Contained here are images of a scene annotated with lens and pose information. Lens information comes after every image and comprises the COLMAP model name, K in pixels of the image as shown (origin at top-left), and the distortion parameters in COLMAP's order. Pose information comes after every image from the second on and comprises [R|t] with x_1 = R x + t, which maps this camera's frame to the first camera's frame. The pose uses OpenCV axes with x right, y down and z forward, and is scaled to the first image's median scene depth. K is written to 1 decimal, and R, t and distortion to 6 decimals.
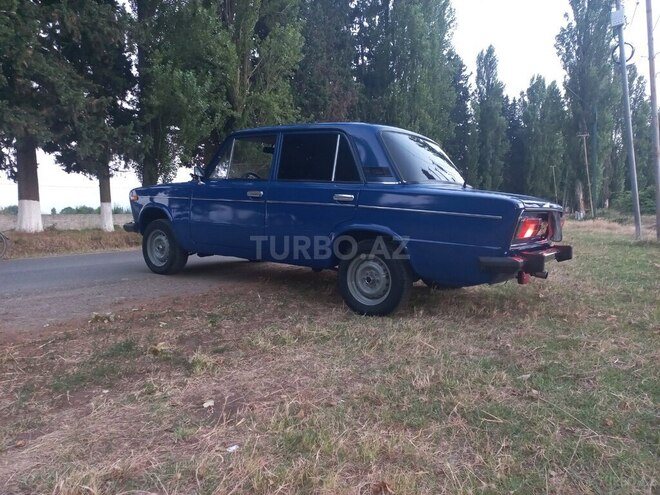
lens RADIAL K [[464.5, 0, 330.0], [0, 464.5, 247.5], [0, 0, 1]] dist [0.030392, 0.007745]
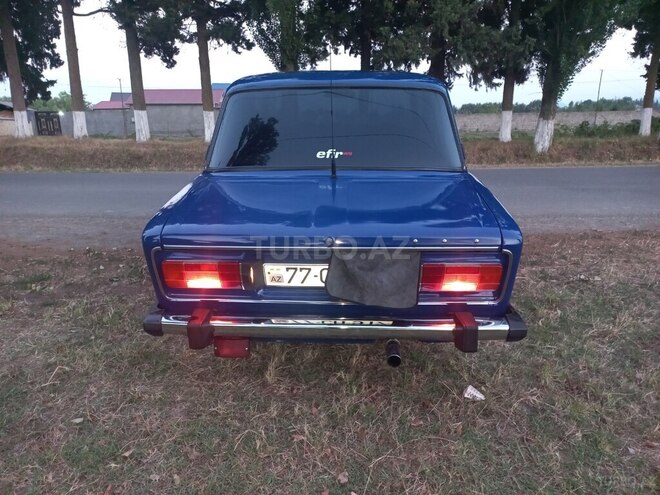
lens RADIAL K [[464.5, 0, 330.0], [0, 464.5, 247.5], [0, 0, 1]] dist [0.030392, 0.007745]
pose [[0.553478, 0.229417, -0.800644, 0.188358], [-0.051168, 0.968864, 0.242247, -0.043844], [0.831291, -0.093110, 0.547984, 0.153538]]
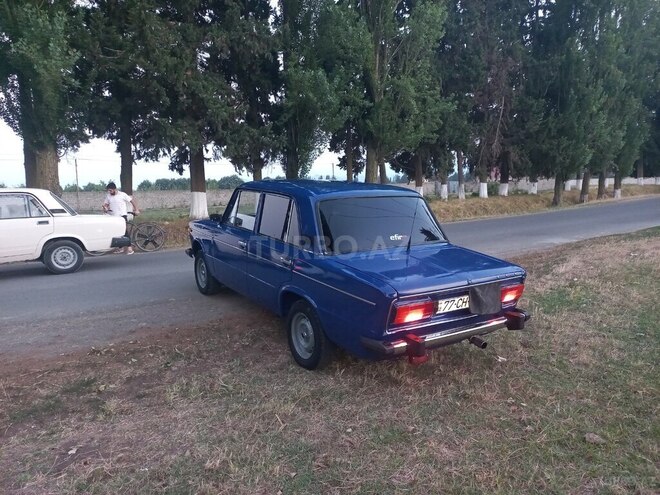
lens RADIAL K [[464.5, 0, 330.0], [0, 464.5, 247.5], [0, 0, 1]] dist [0.030392, 0.007745]
pose [[0.931728, 0.040053, -0.360940, 0.116357], [-0.015421, 0.997366, 0.070869, -0.048015], [0.362828, -0.060465, 0.929892, -0.001391]]
